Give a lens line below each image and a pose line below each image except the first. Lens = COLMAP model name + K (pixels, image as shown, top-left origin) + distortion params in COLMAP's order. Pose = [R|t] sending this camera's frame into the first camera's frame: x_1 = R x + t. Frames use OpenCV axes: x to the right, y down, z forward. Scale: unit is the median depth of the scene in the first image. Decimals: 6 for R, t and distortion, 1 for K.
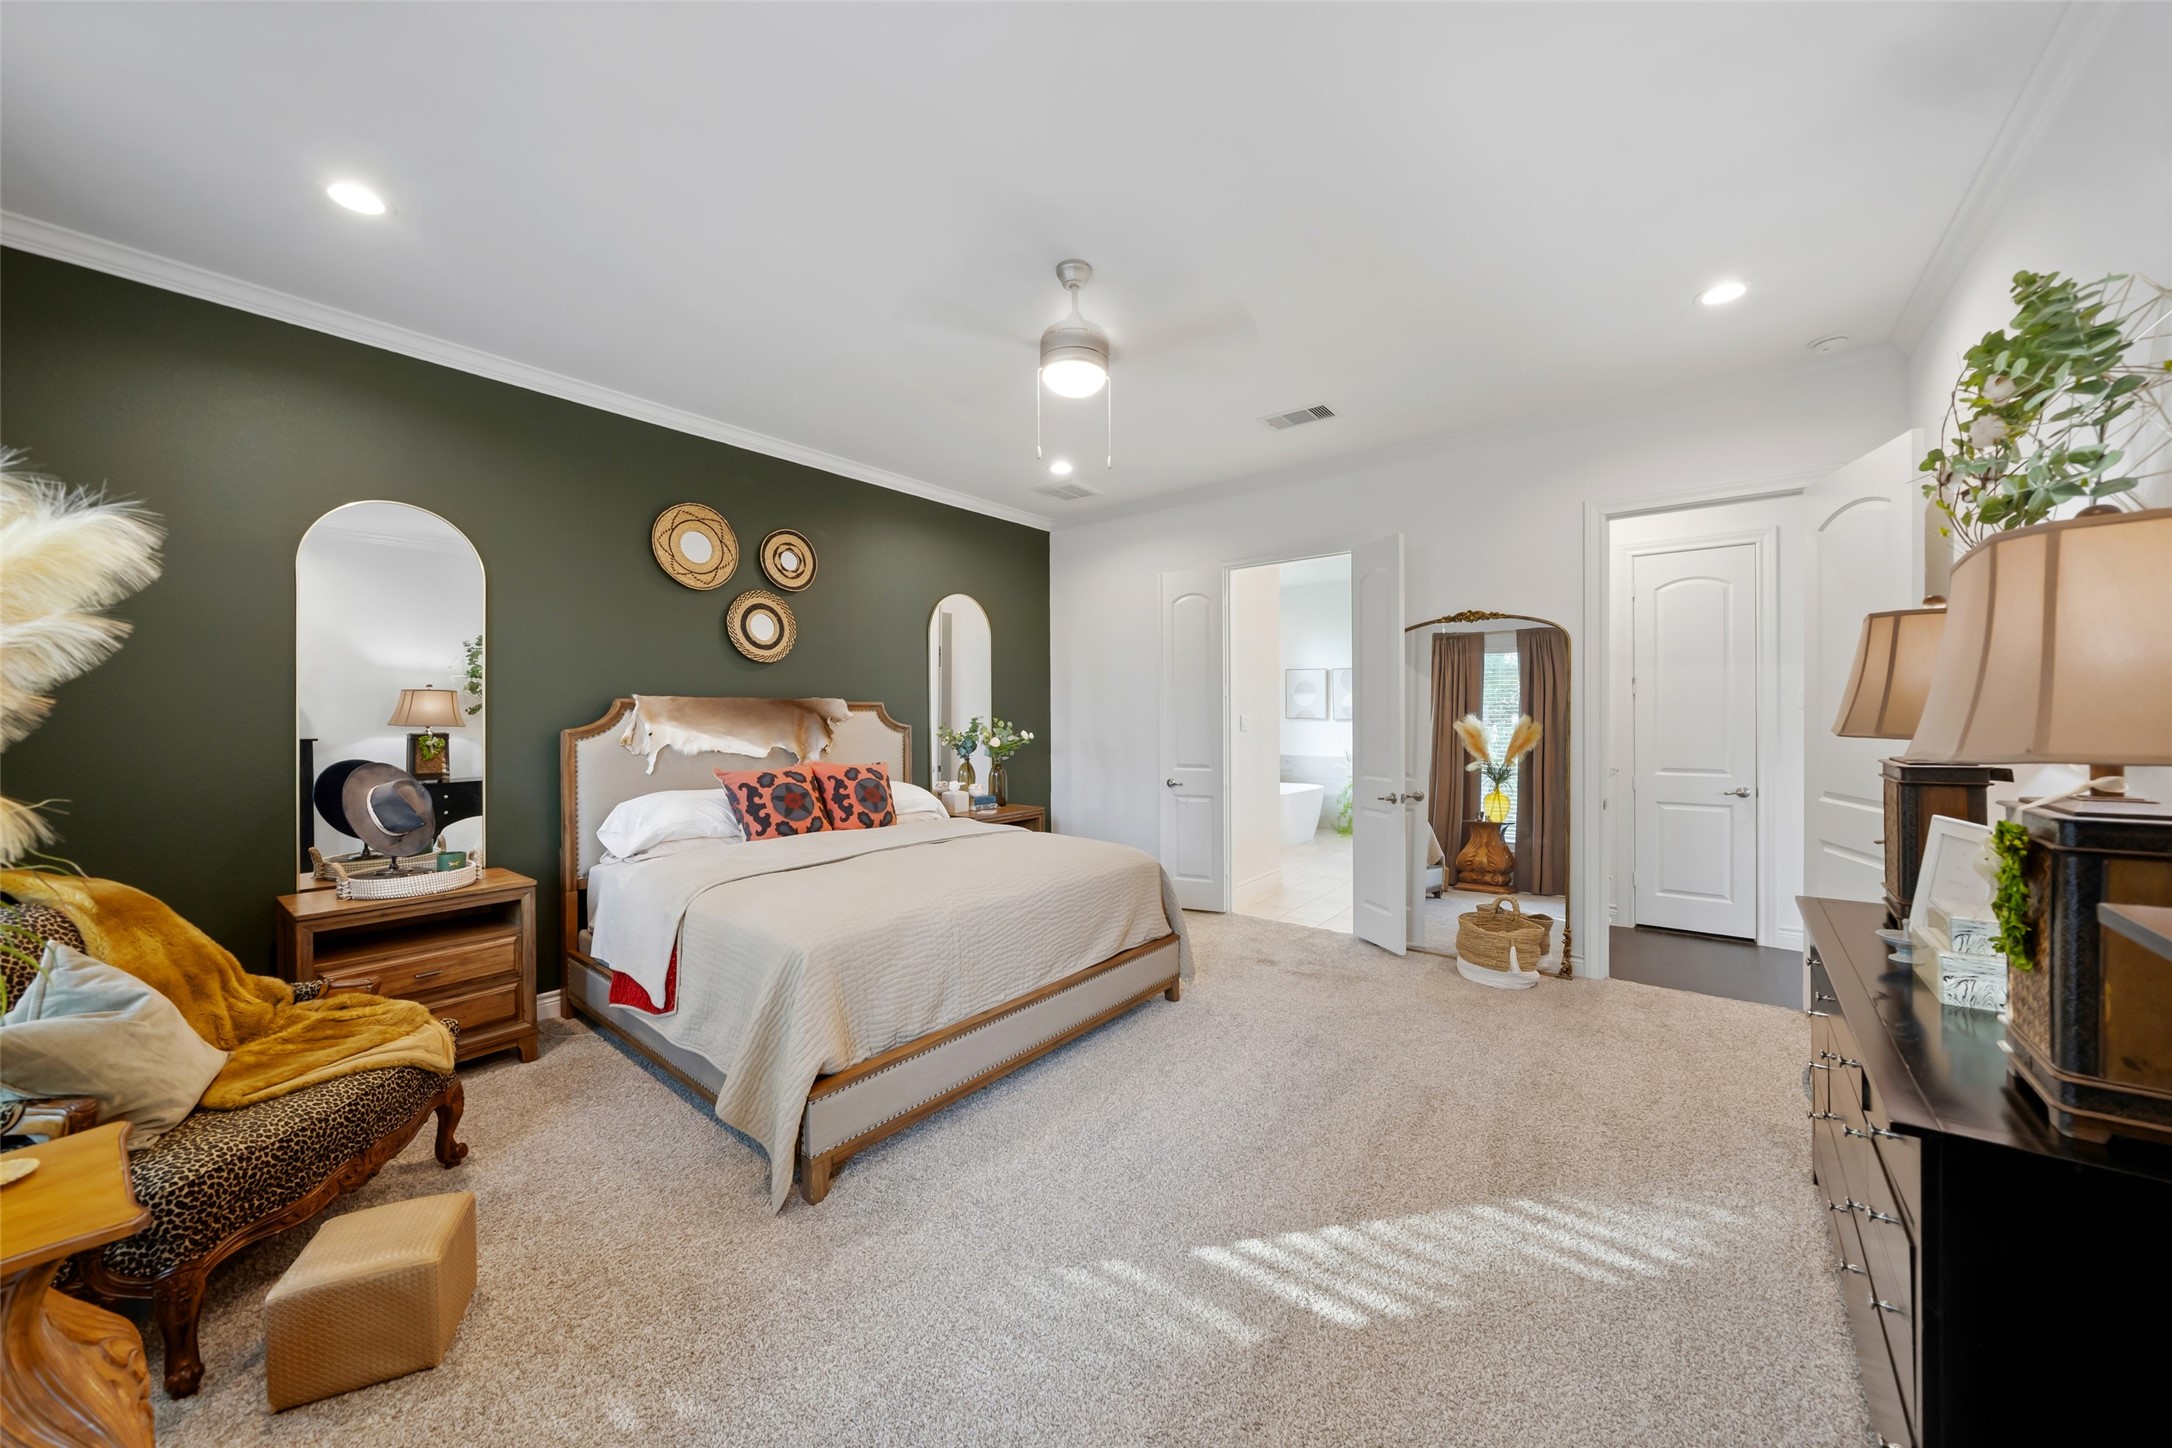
lens RADIAL K [[754.5, 0, 1085.6], [0, 754.5, 723.7], [0, 0, 1]] dist [-0.004778, 0.000244]
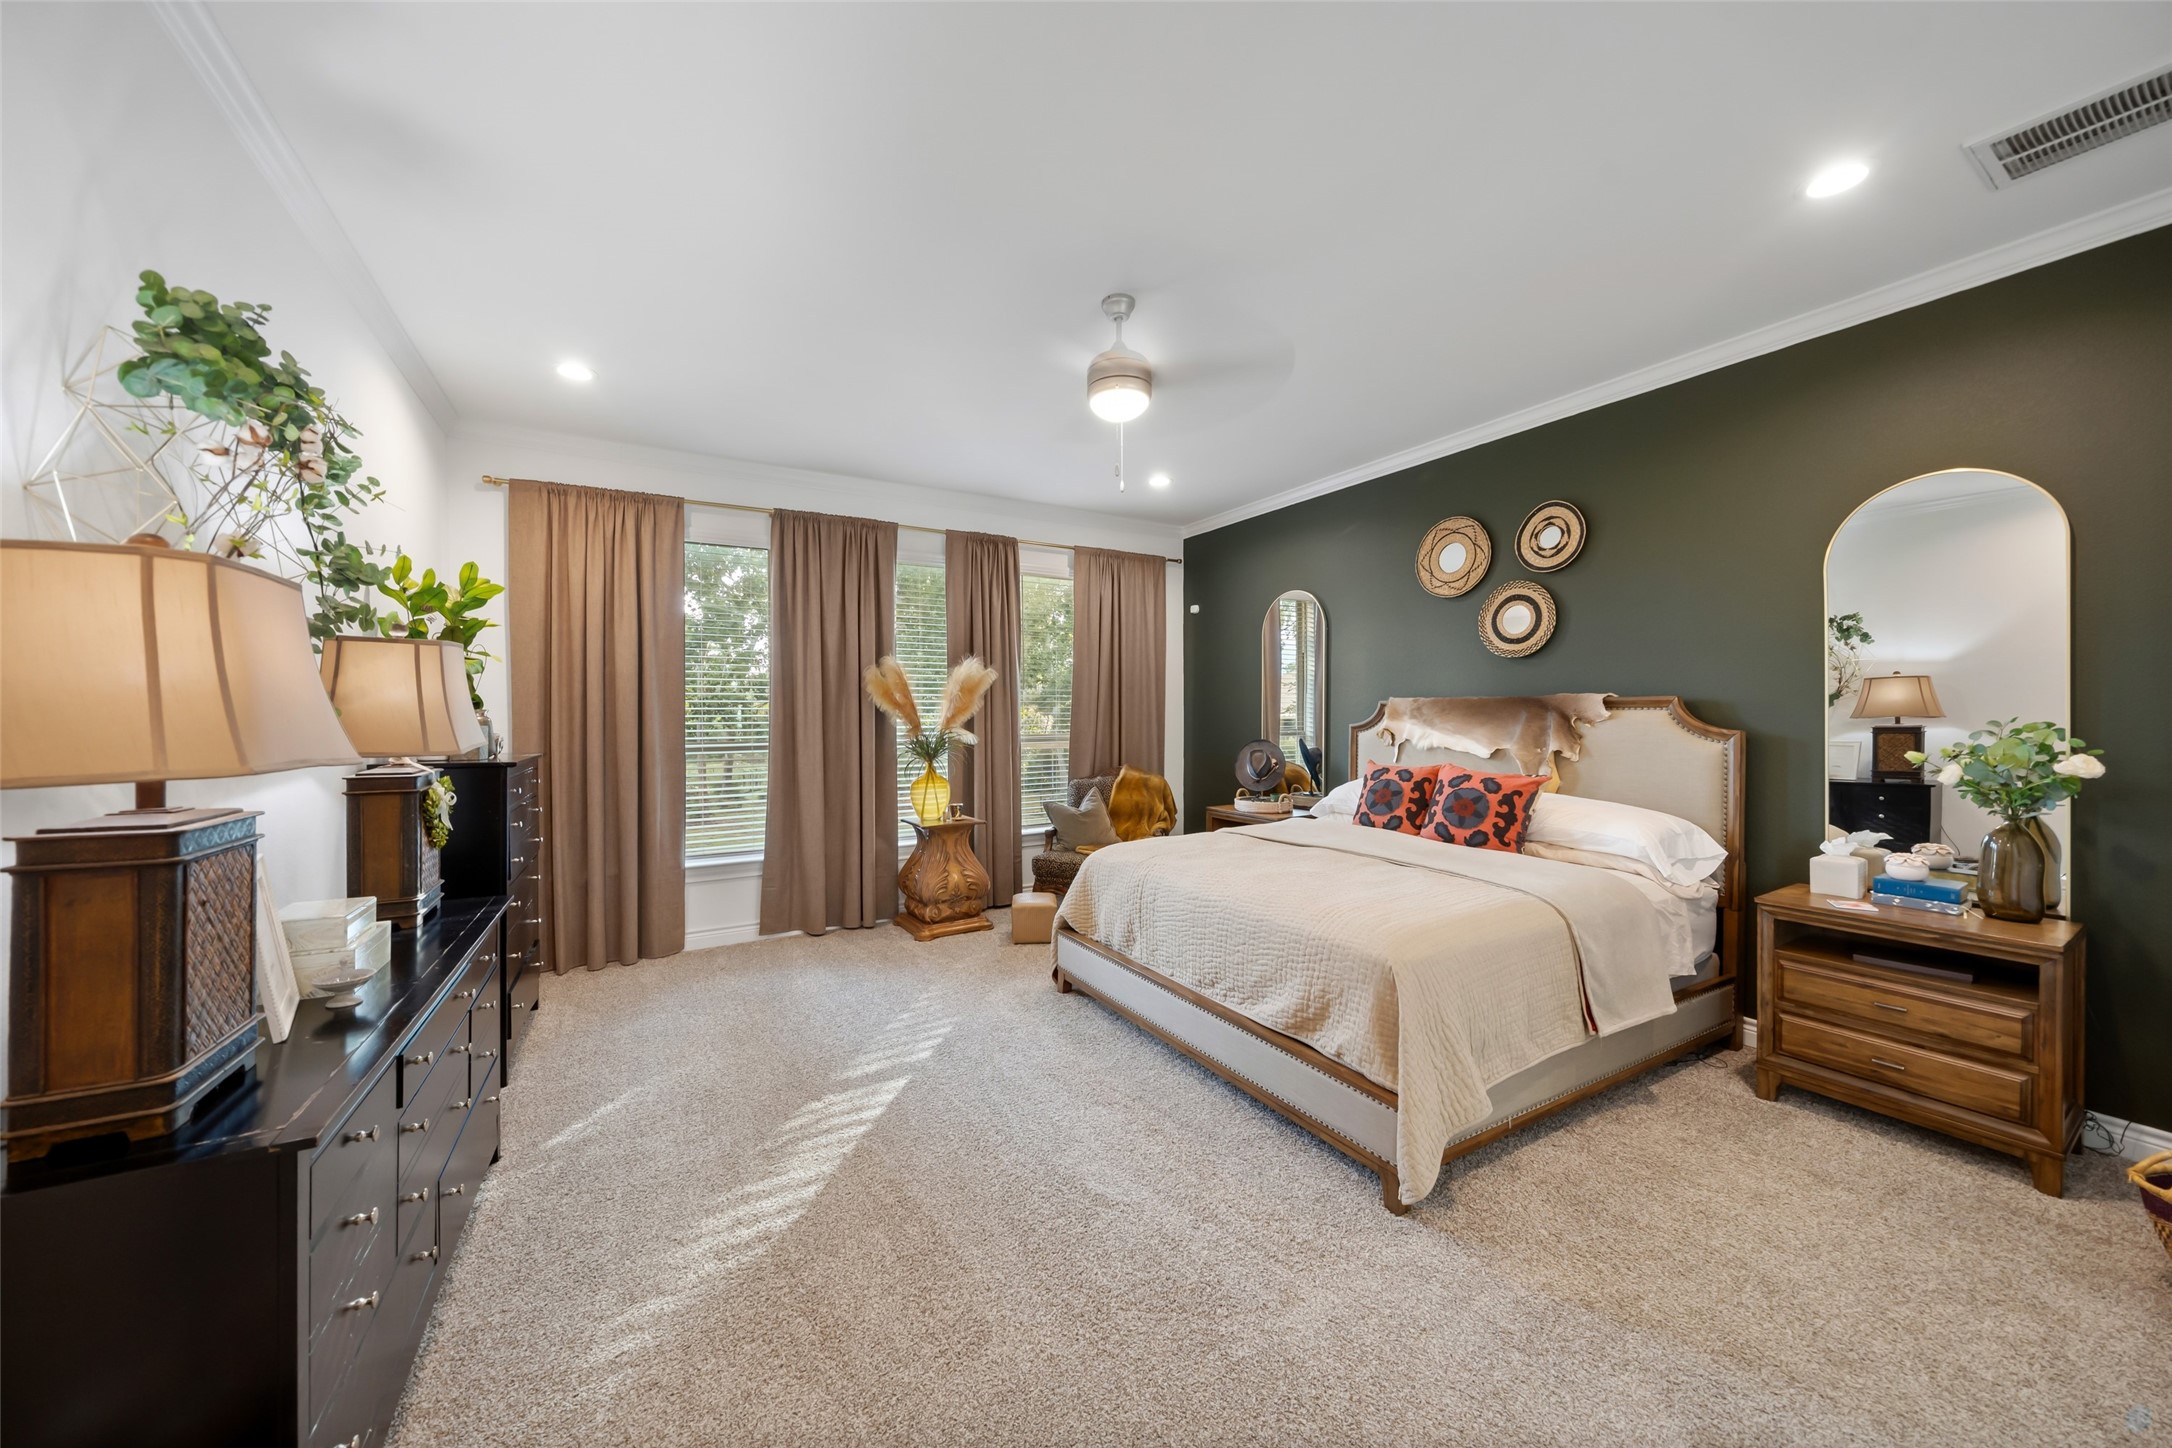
lens RADIAL K [[754.5, 0, 1084.8], [0, 754.5, 710.3], [0, 0, 1]] dist [-0.004778, 0.000244]
pose [[-0.353968, 0.005495, -0.935242, 0.682556], [-0.002245, 0.999975, 0.006724, -0.022436], [0.935255, 0.004480, -0.353946, 0.894637]]
